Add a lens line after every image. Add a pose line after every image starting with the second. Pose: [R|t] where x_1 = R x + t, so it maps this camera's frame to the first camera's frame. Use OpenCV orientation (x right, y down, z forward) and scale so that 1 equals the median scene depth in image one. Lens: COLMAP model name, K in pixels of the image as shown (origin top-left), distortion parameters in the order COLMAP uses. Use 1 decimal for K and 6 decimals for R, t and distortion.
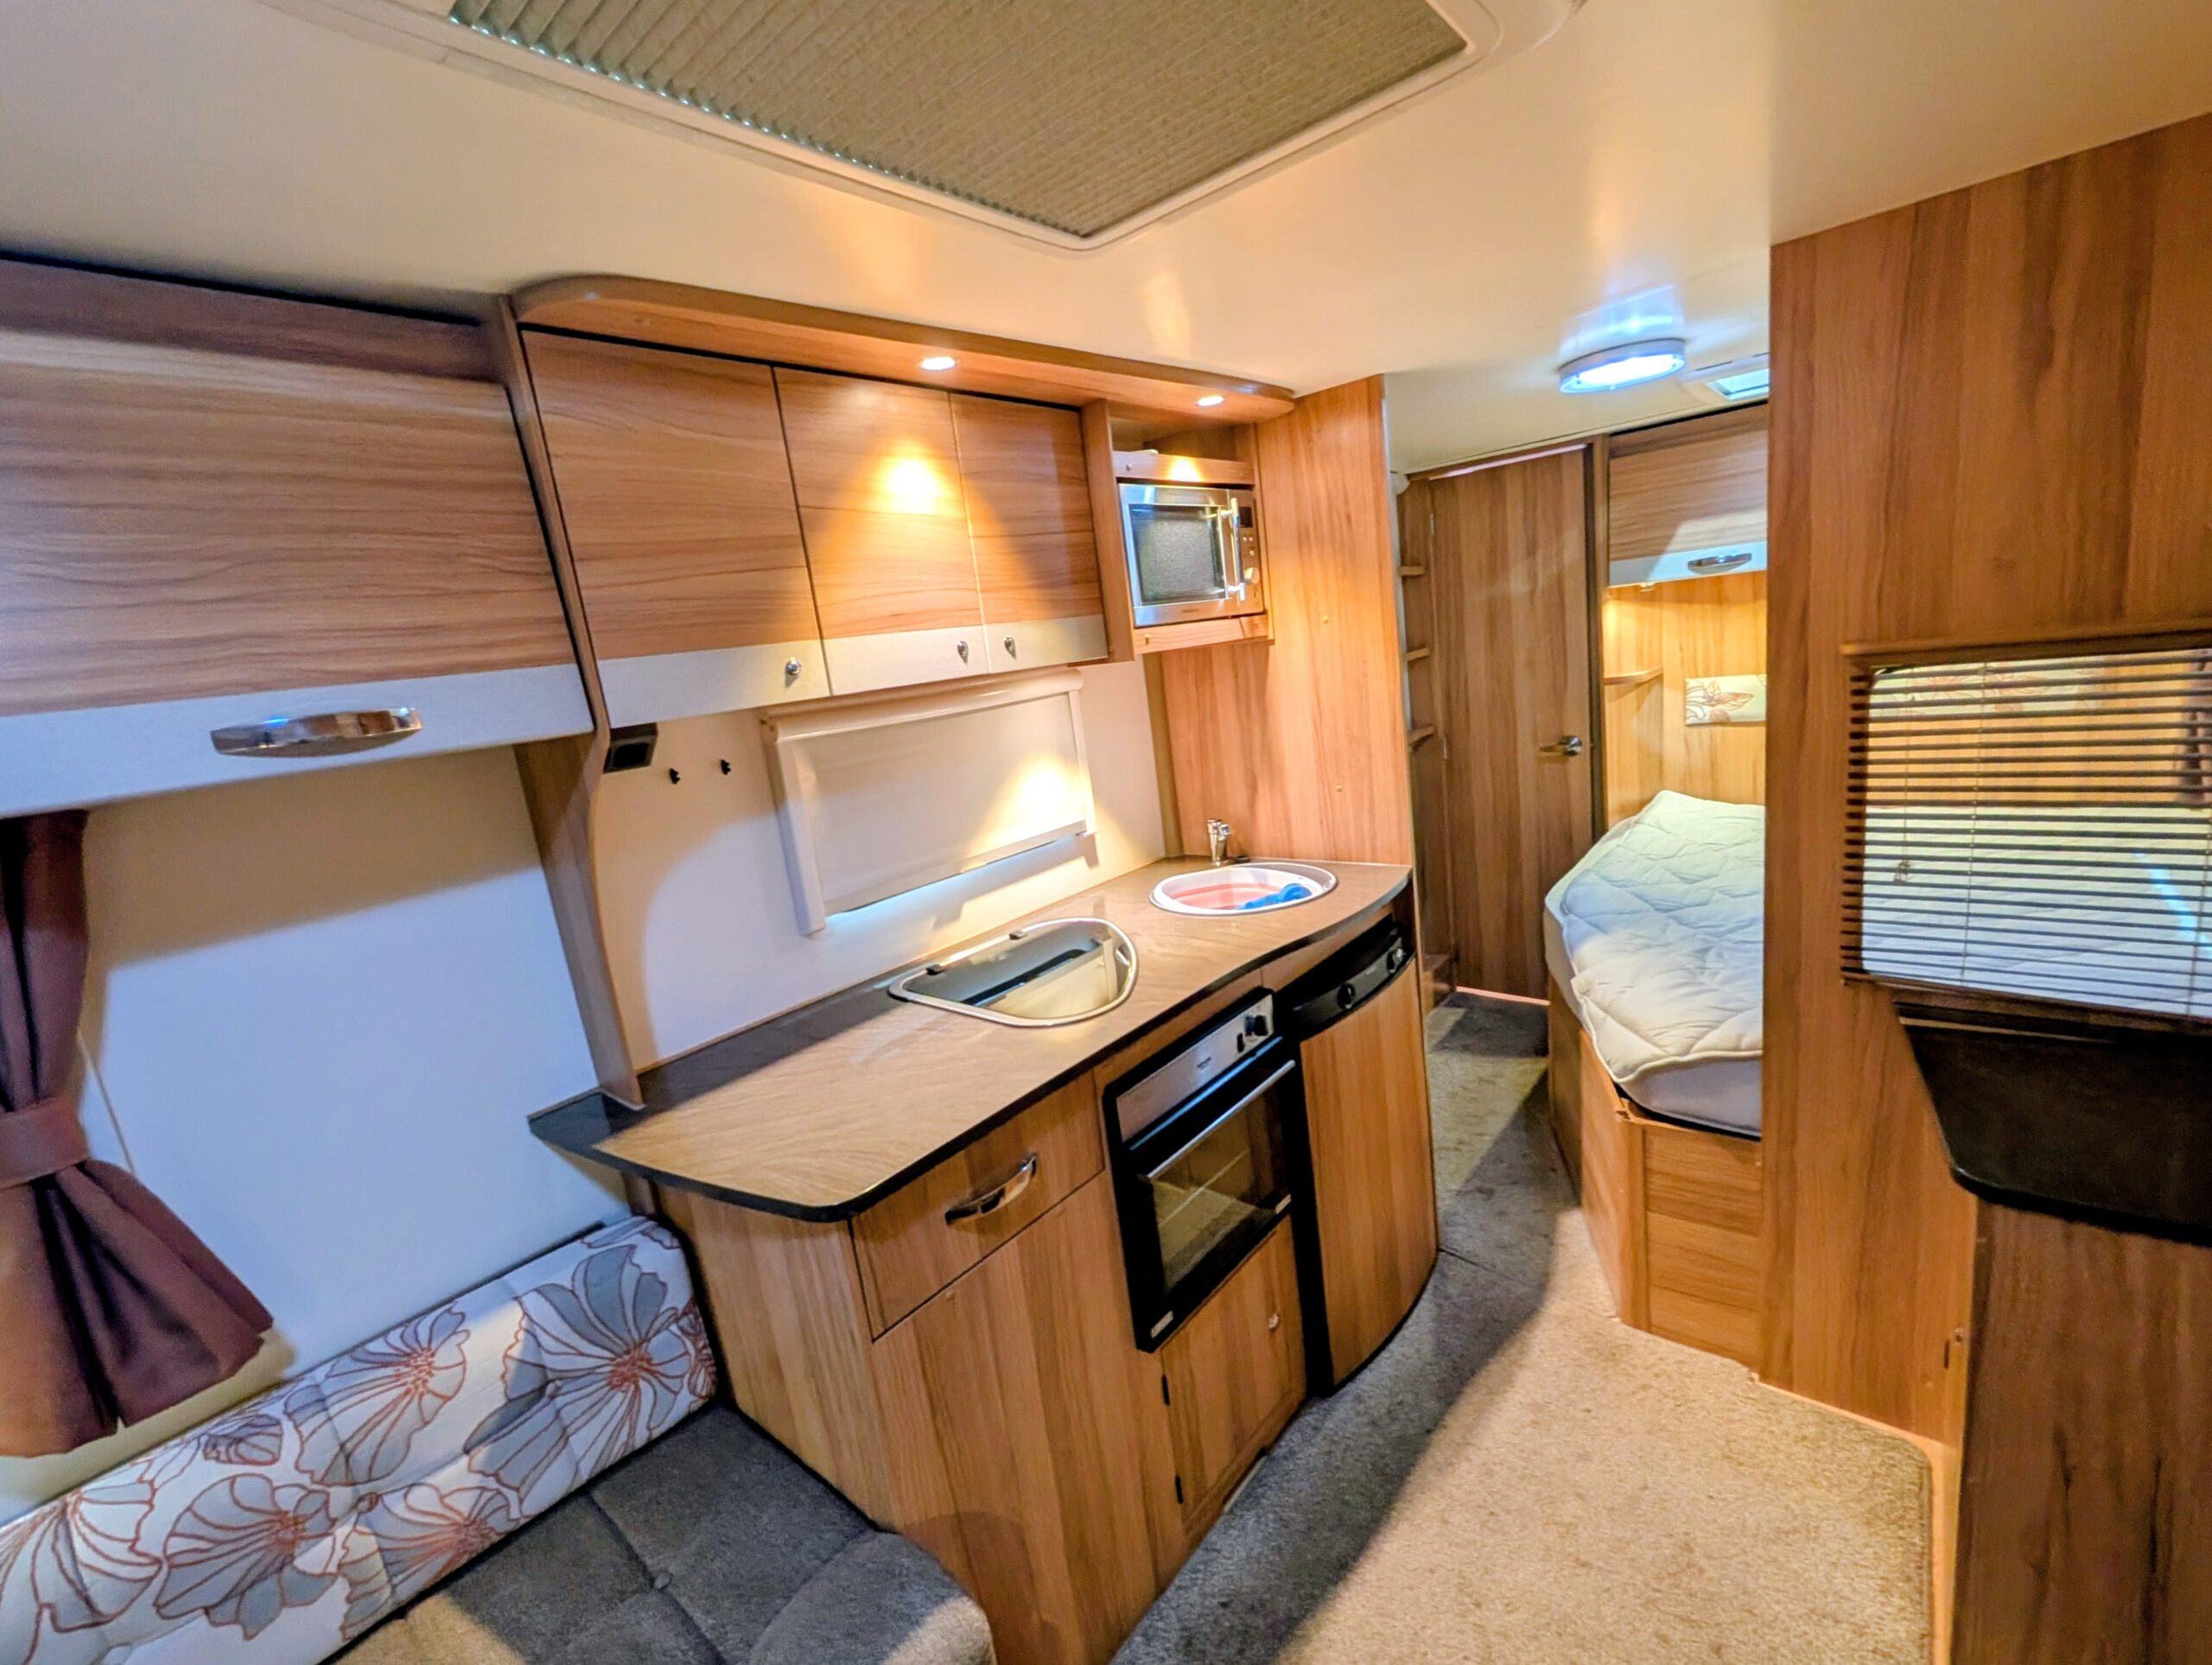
lens RADIAL K [[945.3, 0, 1106.0], [0, 945.3, 832.5], [0, 0, 1]] dist [0.000799, -0.000228]
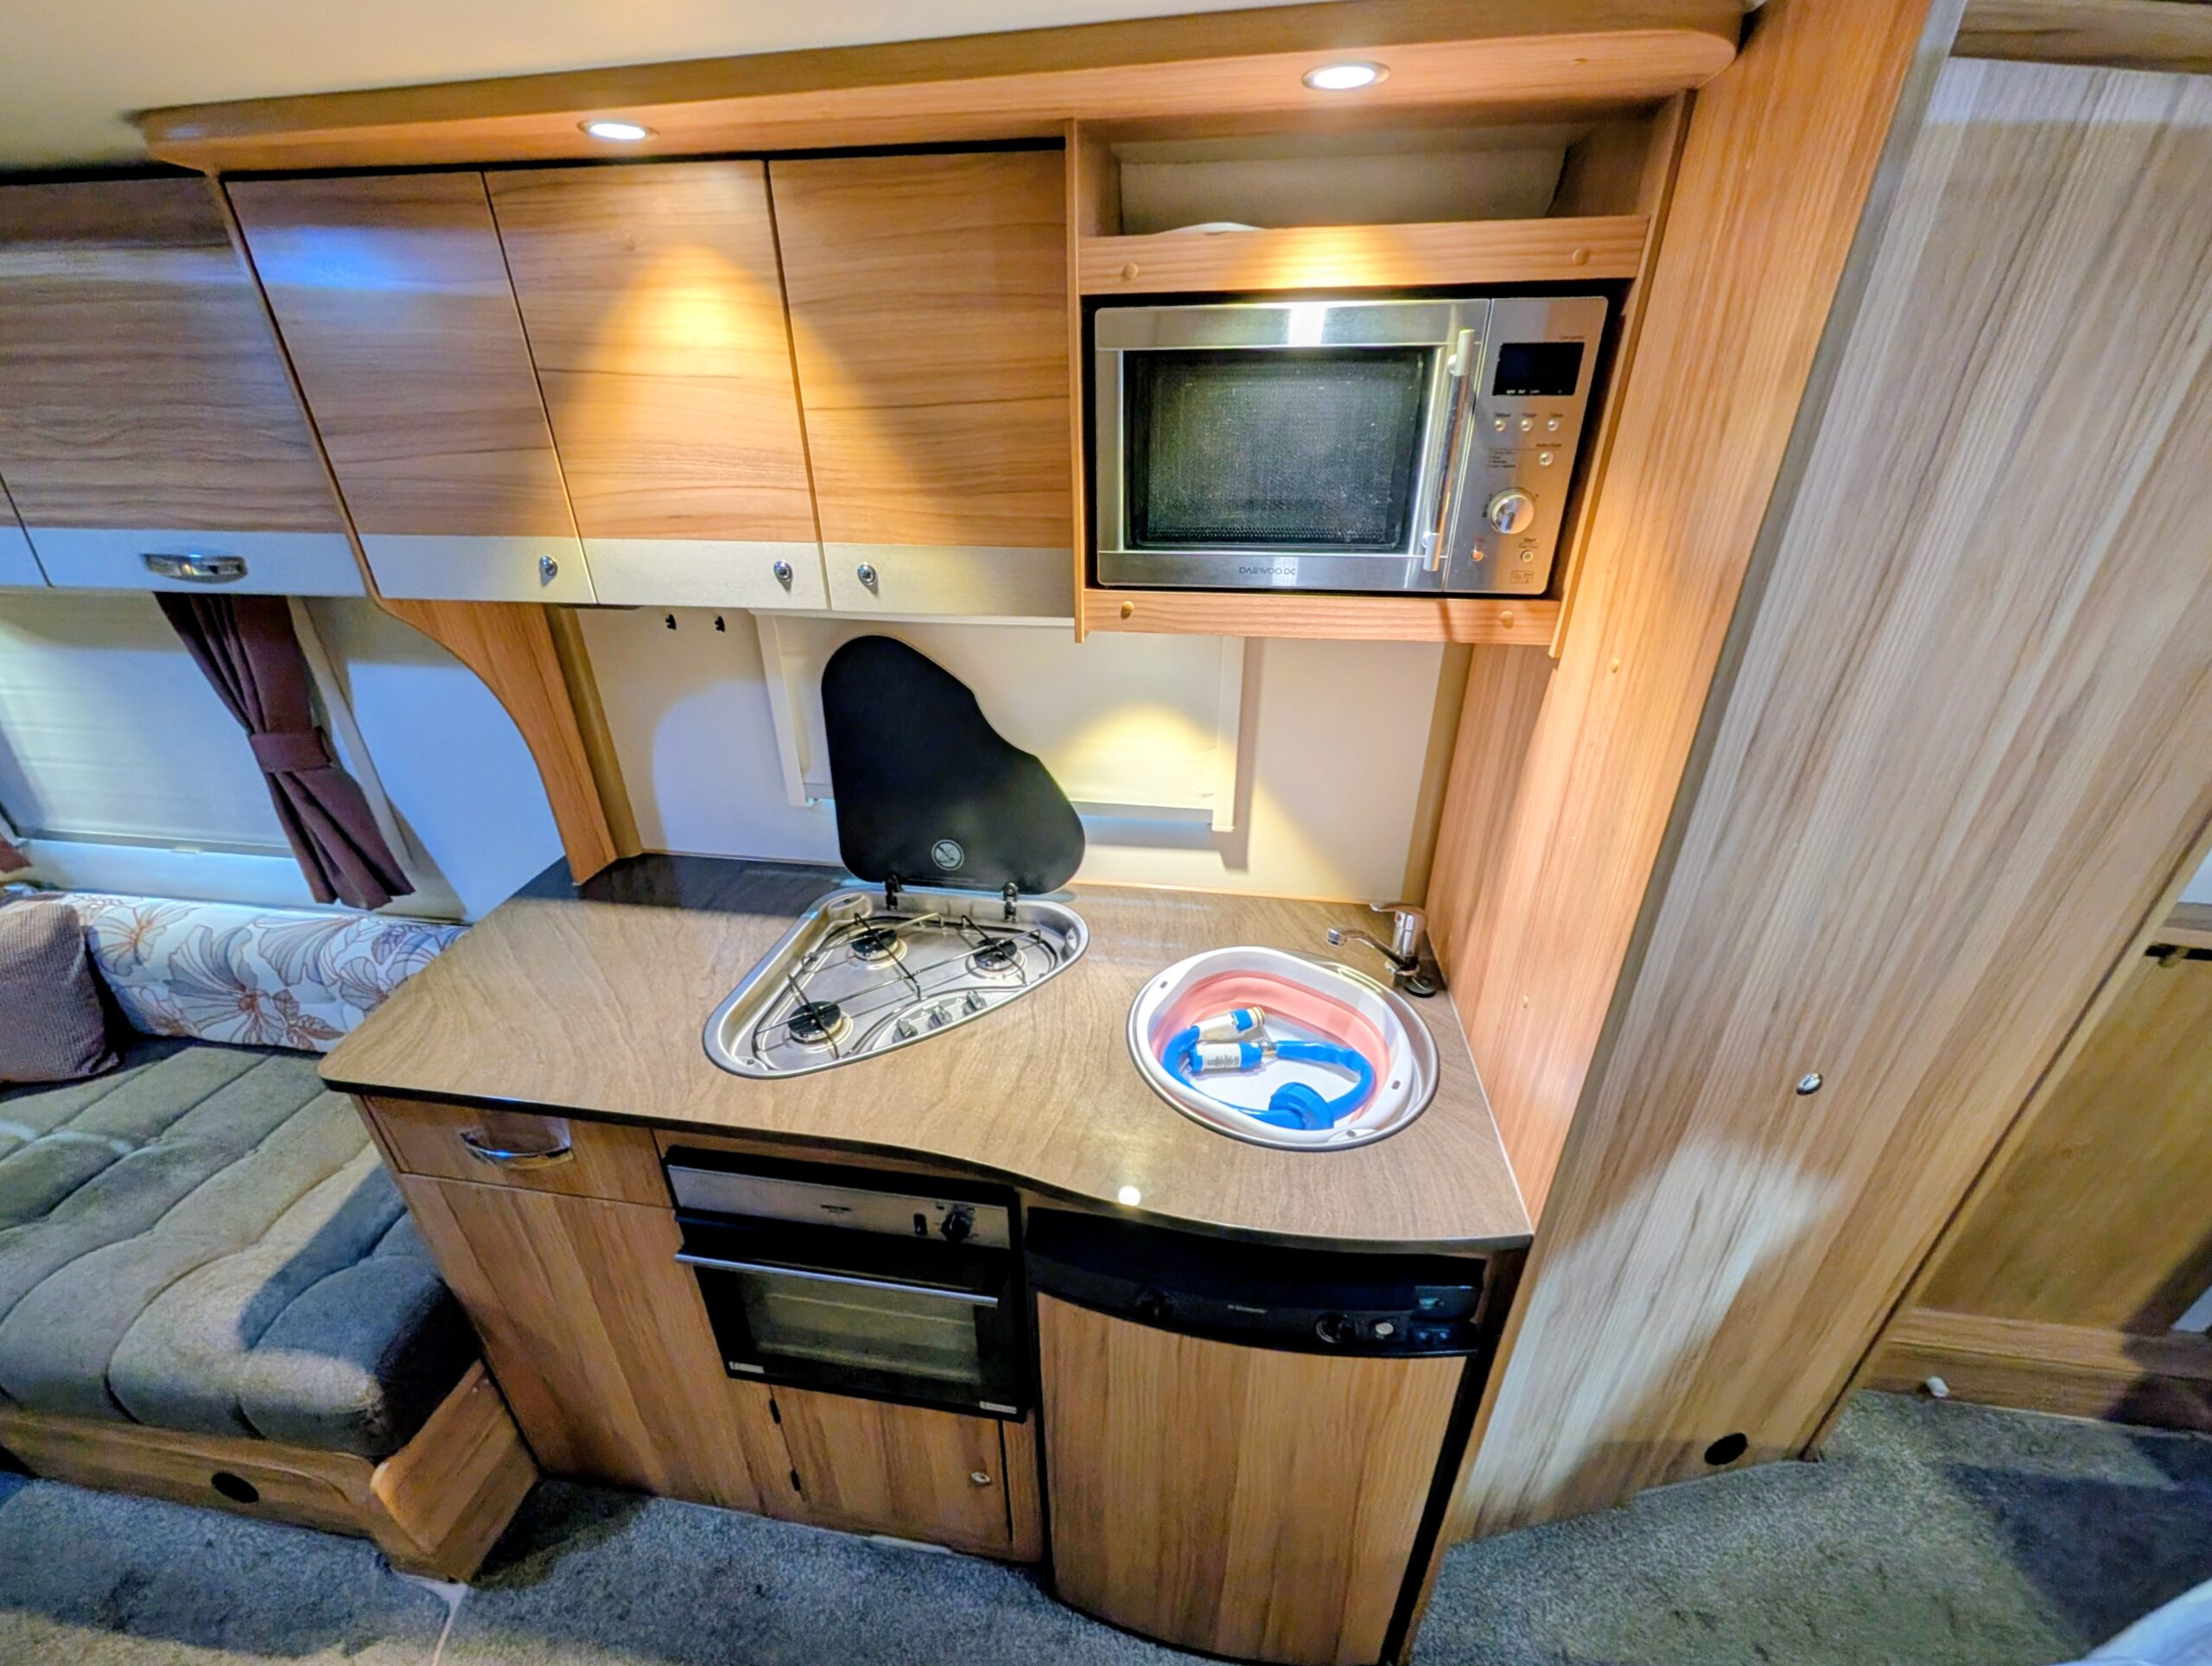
lens RADIAL K [[857.8, 0, 1106.0], [0, 857.8, 833.0], [0, 0, 1]] dist [-0.000356, 0.000275]
pose [[0.529828, 0.485958, -0.695073, 0.502674], [-0.229385, 0.871125, 0.434193, -0.334237], [0.816495, -0.070609, 0.573018, 0.736184]]
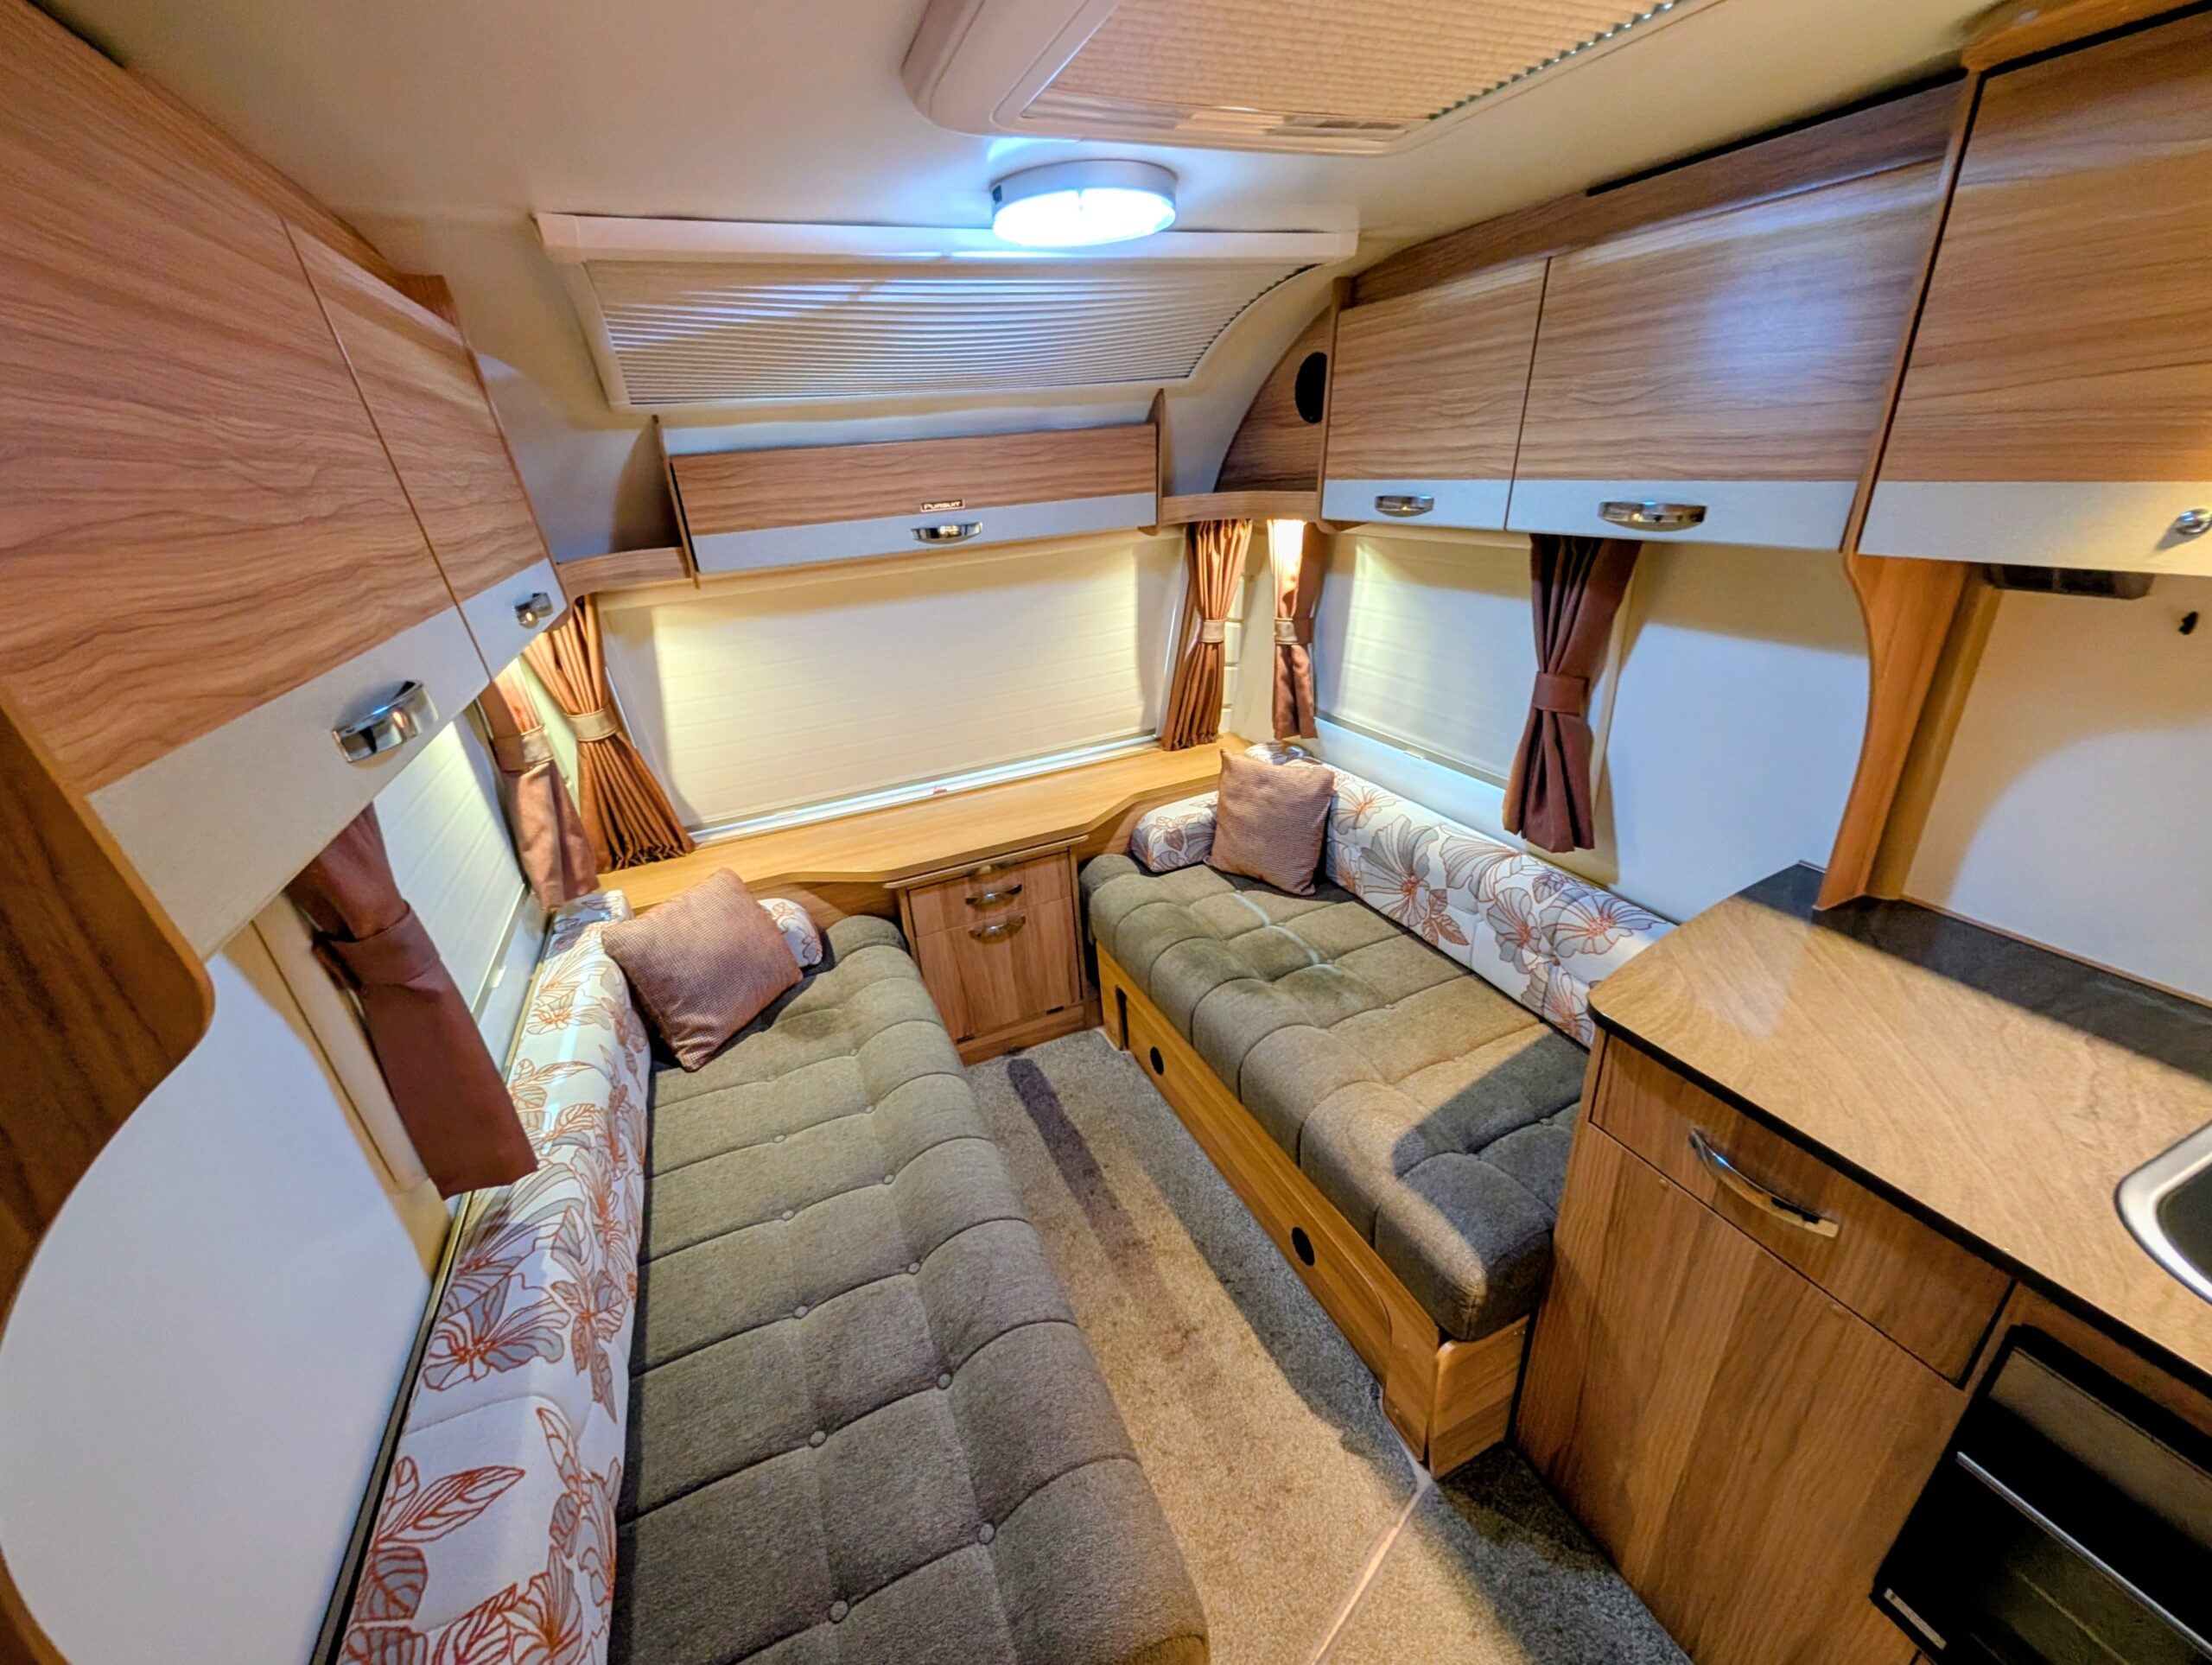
lens RADIAL K [[857.8, 0, 1106.0], [0, 857.8, 832.5], [0, 0, 1]] dist [-0.000356, 0.000275]
pose [[-0.418399, 0.506334, -0.754035, 0.420857], [-0.060700, 0.812750, 0.579442, -0.231064], [0.906233, 0.288208, -0.309319, 0.434348]]
